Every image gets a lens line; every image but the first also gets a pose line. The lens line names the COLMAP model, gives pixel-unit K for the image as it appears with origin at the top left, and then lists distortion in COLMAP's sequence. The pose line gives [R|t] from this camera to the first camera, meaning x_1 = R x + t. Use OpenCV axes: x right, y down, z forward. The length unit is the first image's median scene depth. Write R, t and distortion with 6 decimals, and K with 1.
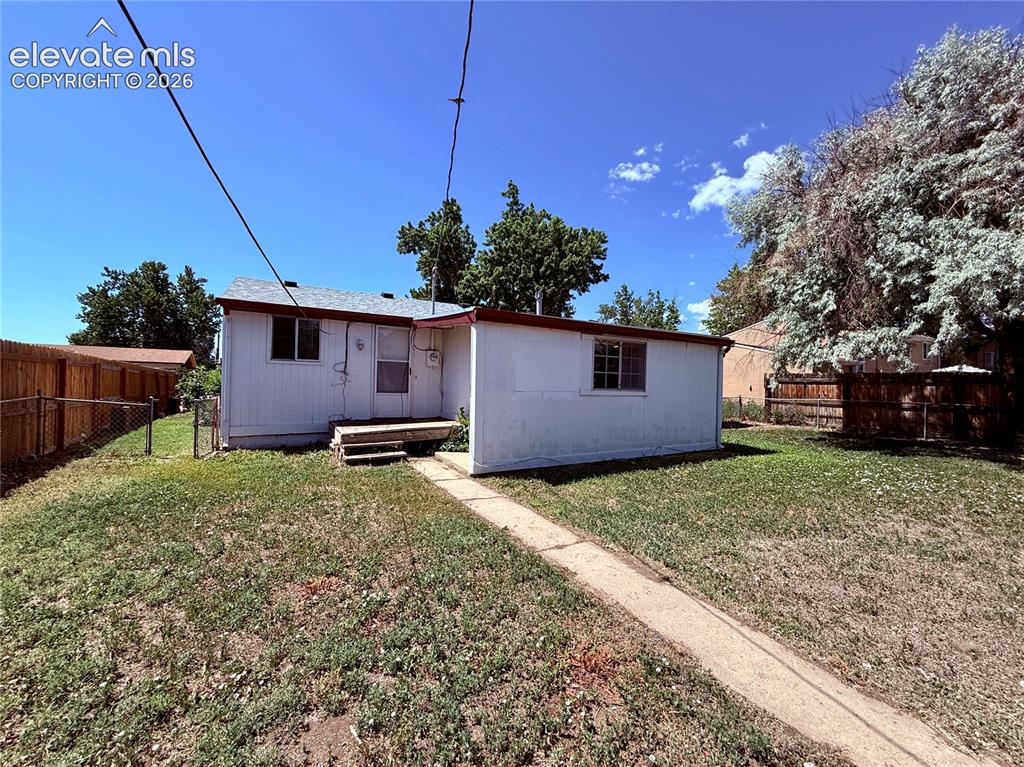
lens RADIAL K [[421.6, 0, 513.4], [0, 421.6, 382.1], [0, 0, 1]] dist [0.000234, -0.000091]
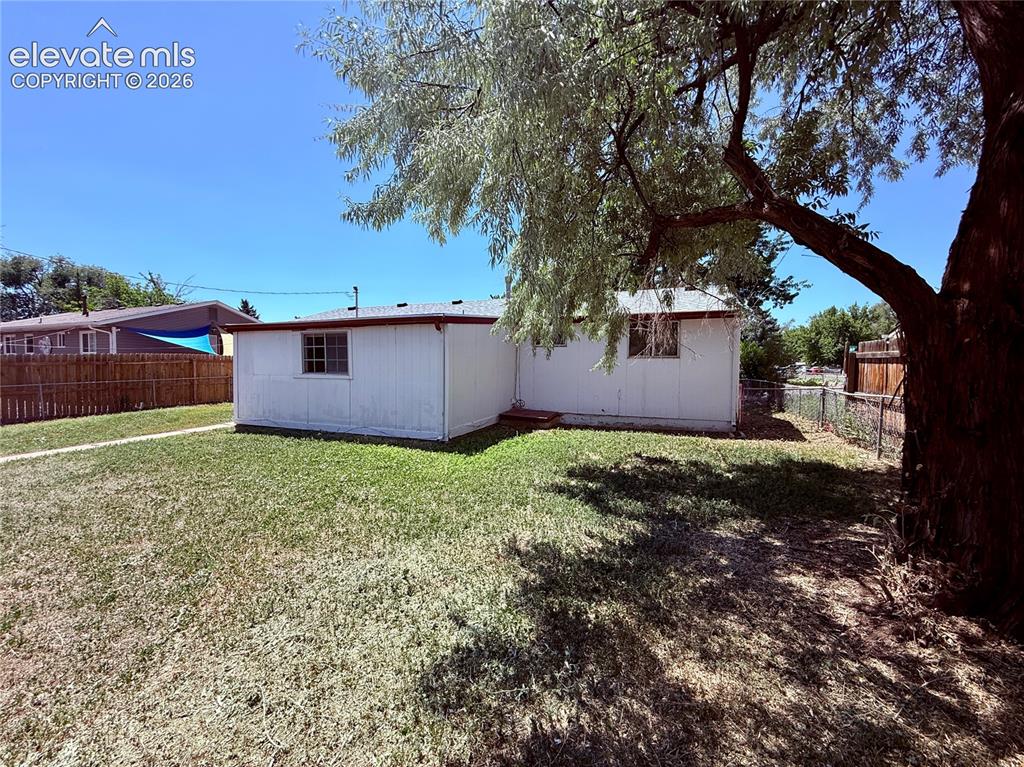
lens RADIAL K [[426.6, 0, 512.0], [0, 426.6, 383.5], [0, 0, 1]] dist [0.002812, 0.000116]
pose [[0.589845, 0.017055, -0.807336, 1.426325], [0.011870, 0.999486, 0.029786, 0.015192], [0.807429, -0.027152, 0.589340, 0.655962]]
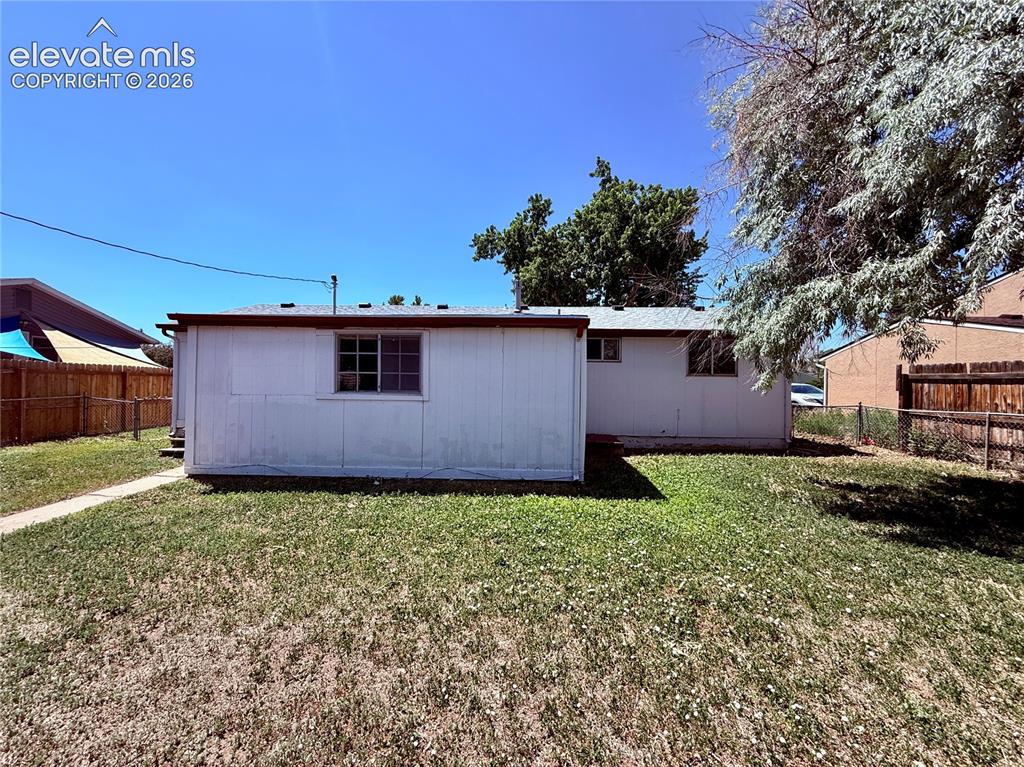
lens RADIAL K [[421.6, 0, 513.4], [0, 421.6, 382.1], [0, 0, 1]] dist [0.000234, -0.000091]
pose [[0.838186, -0.010695, -0.545280, 0.852288], [0.007921, 0.999941, -0.007437, 0.004431], [0.545327, 0.001914, 0.838221, 0.416081]]
